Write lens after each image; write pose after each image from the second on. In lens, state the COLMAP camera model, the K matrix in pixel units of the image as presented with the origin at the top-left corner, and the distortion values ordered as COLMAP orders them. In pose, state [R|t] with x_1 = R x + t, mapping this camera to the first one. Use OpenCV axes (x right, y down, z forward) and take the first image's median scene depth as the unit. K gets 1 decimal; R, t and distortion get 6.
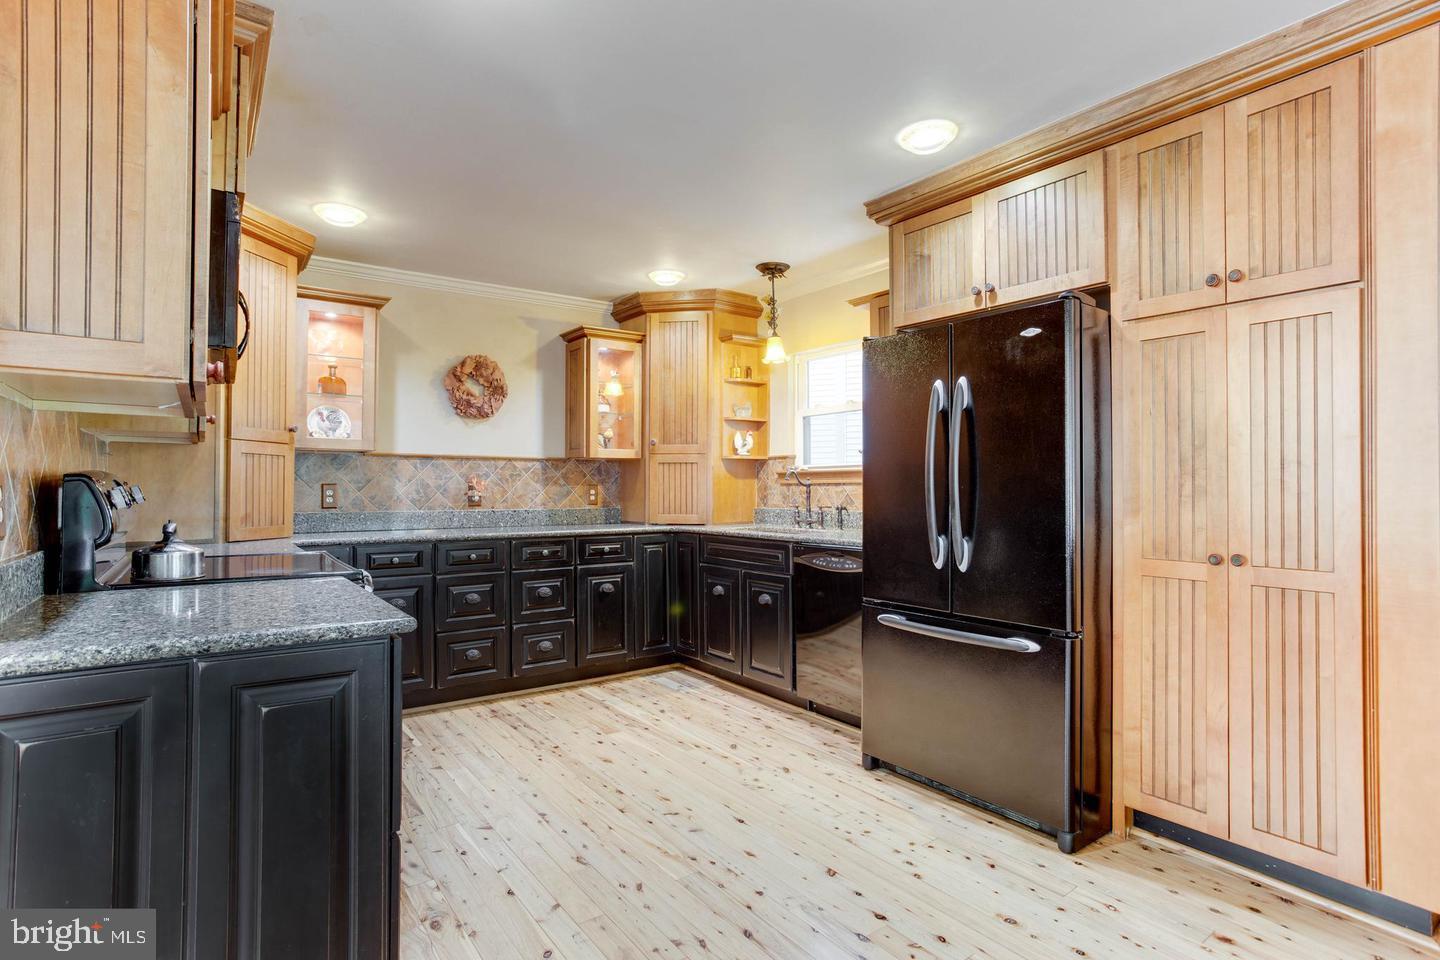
lens RADIAL K [[720.1, 0, 719.3], [0, 720.1, 476.0], [0, 0, 1]] dist [-0.028416, 0.001079]
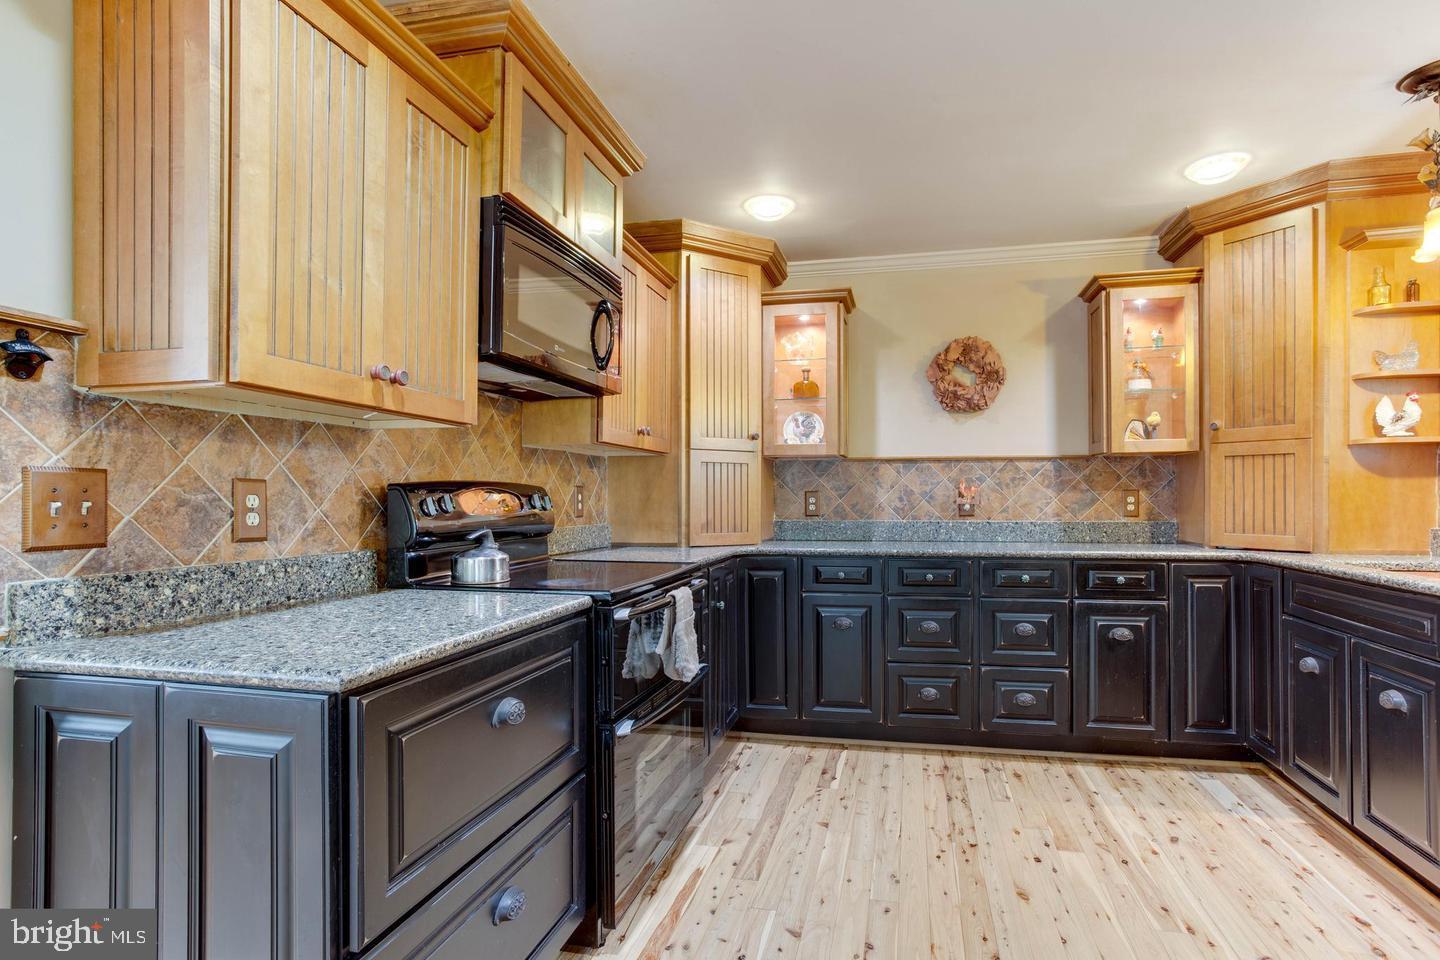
lens RADIAL K [[713.5, 0, 757.5], [0, 713.5, 496.6], [0, 0, 1]] dist [-0.047985, 0.040694]
pose [[0.669672, -0.001450, -0.742656, 0.120360], [0.015133, 0.999817, 0.011693, 0.005385], [0.742503, -0.019069, 0.669571, 0.261369]]
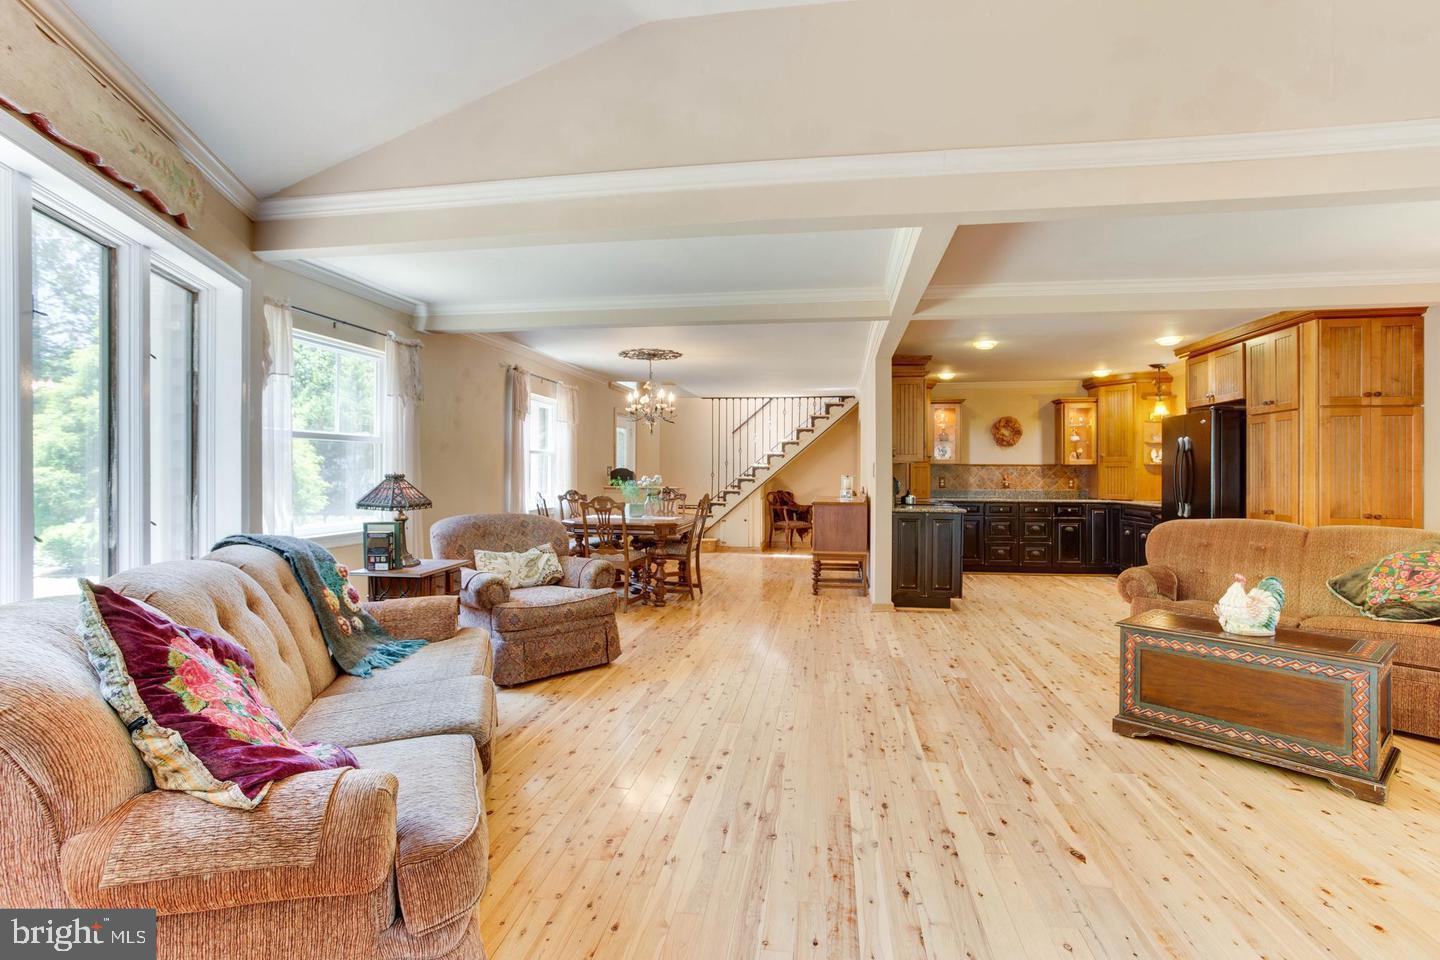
lens RADIAL K [[720.1, 0, 719.3], [0, 720.1, 476.0], [0, 0, 1]] dist [-0.028416, 0.001079]
pose [[0.712154, 0.004862, -0.702007, 0.548600], [0.007314, 0.999870, 0.014345, -0.030710], [0.701986, -0.015350, 0.712026, -1.113068]]
